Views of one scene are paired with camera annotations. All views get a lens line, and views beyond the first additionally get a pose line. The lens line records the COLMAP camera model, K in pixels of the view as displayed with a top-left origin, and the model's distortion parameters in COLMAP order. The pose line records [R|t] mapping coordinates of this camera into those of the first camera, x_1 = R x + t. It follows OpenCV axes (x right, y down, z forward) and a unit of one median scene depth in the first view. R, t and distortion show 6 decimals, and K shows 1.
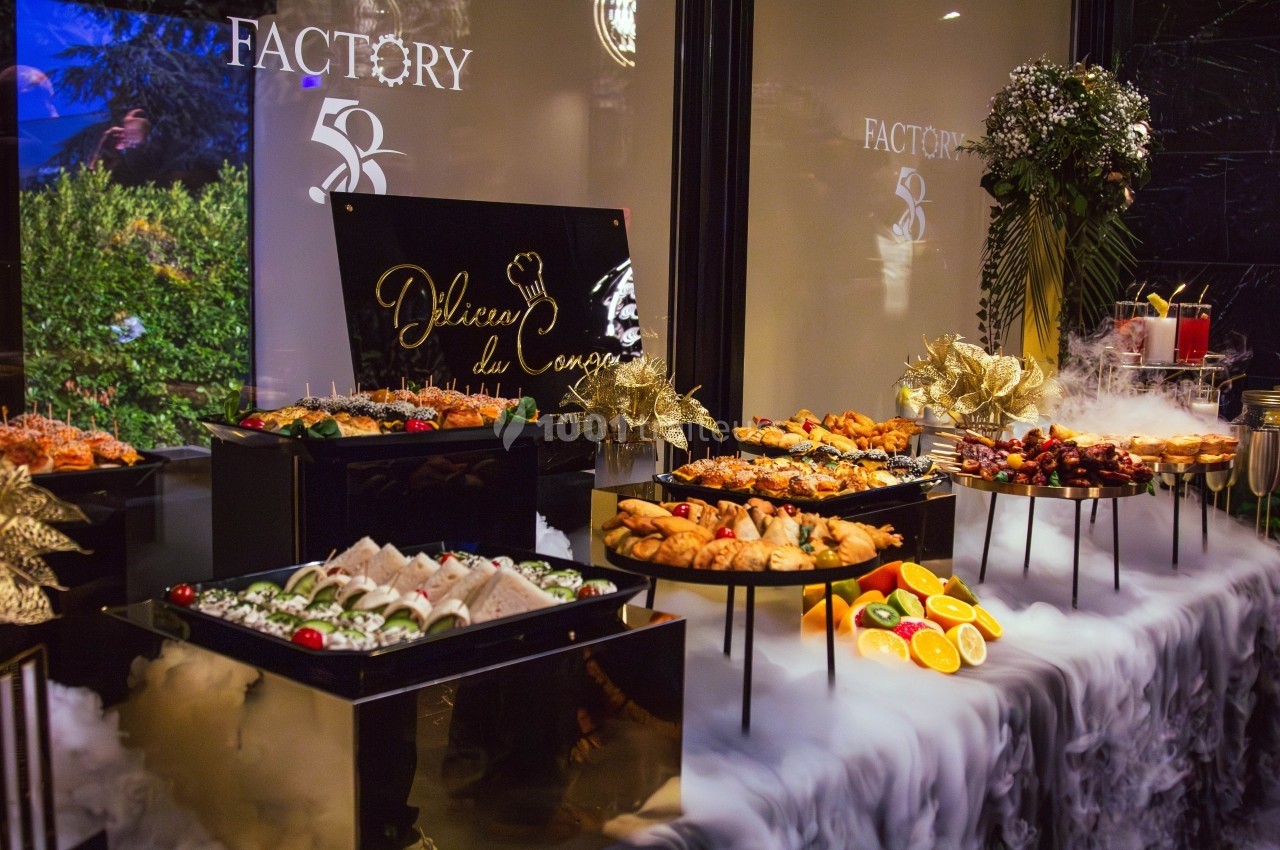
lens RADIAL K [[1437.4, 0, 640.0], [0, 1437.4, 425.0], [0, 0, 1]] dist [-0.173741, 0.274425]
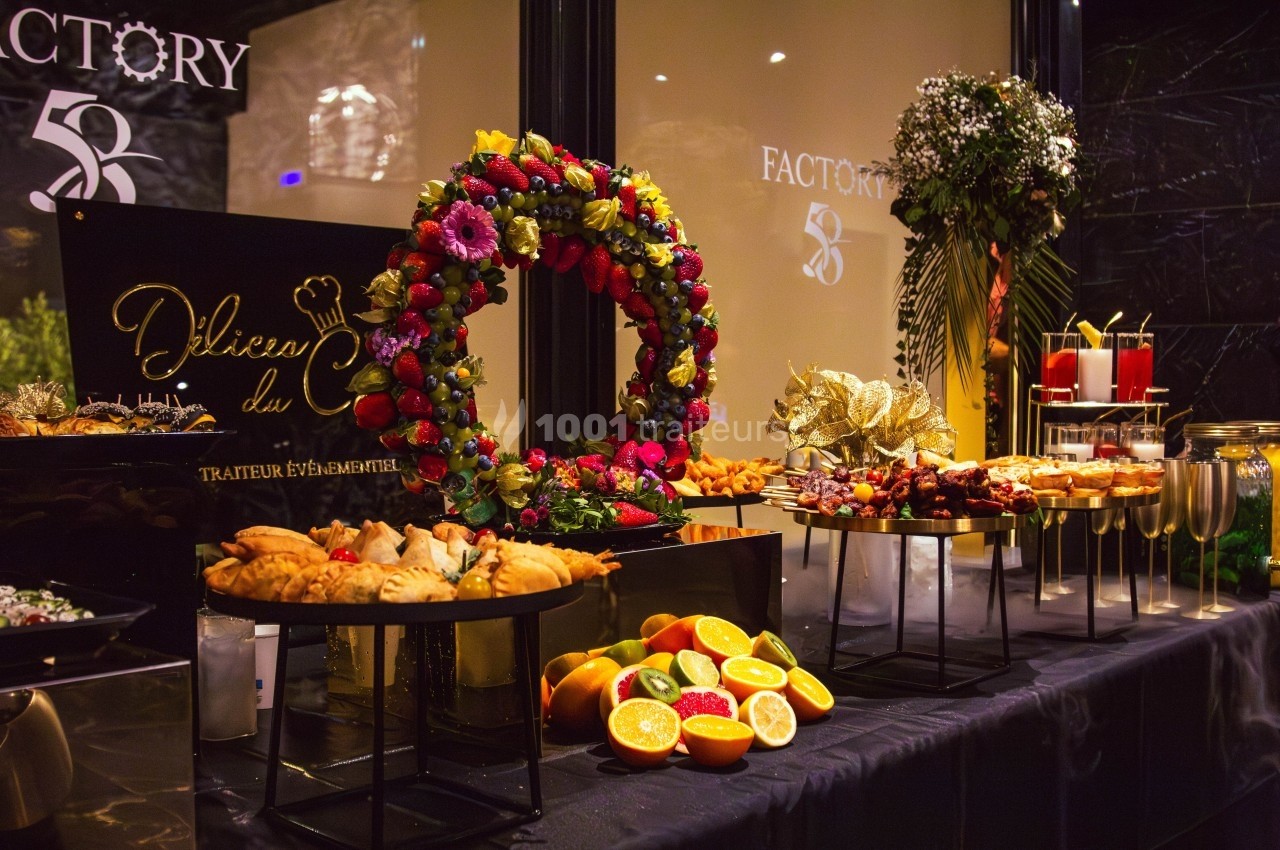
lens RADIAL K [[1379.6, 0, 640.0], [0, 1379.6, 425.0], [0, 0, 1]] dist [-0.115402, 0.035012]
pose [[0.999128, -0.022878, -0.034919, 0.116039], [0.019902, 0.996326, -0.083303, 0.034729], [0.036697, 0.082535, 0.995912, 0.155002]]
